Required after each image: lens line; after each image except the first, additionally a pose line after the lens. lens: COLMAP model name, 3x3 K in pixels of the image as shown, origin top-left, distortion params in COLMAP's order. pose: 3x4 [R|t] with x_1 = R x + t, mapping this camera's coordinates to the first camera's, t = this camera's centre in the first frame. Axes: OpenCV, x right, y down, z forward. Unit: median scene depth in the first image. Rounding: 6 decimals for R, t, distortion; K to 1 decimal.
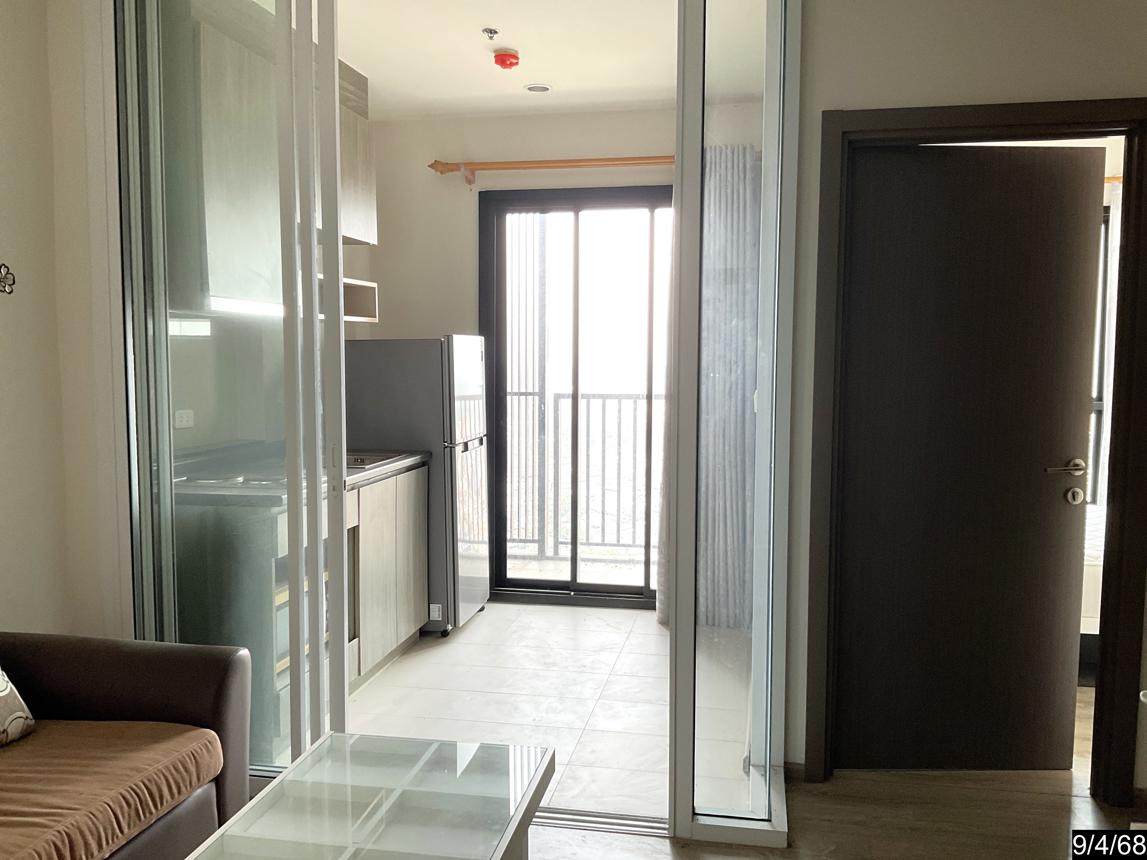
lens RADIAL K [[976.5, 0, 581.7], [0, 976.5, 434.4], [0, 0, 1]] dist [0.069126, -0.019658]
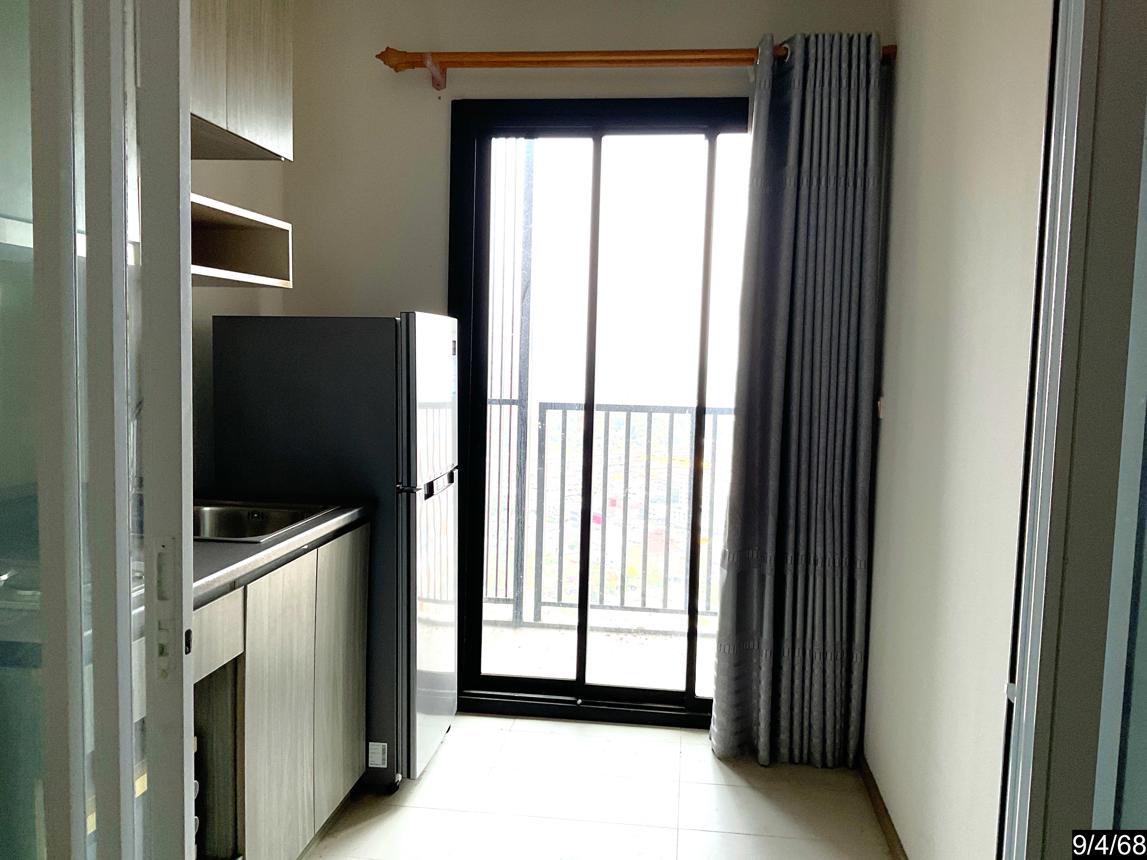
lens RADIAL K [[976.5, 0, 574.3], [0, 976.5, 428.7], [0, 0, 1]] dist [0.069126, -0.019658]
pose [[0.997911, 0.015859, 0.062635, -0.061108], [-0.015535, 0.999863, -0.005659, -0.023104], [-0.062716, 0.004674, 0.998020, 0.332399]]
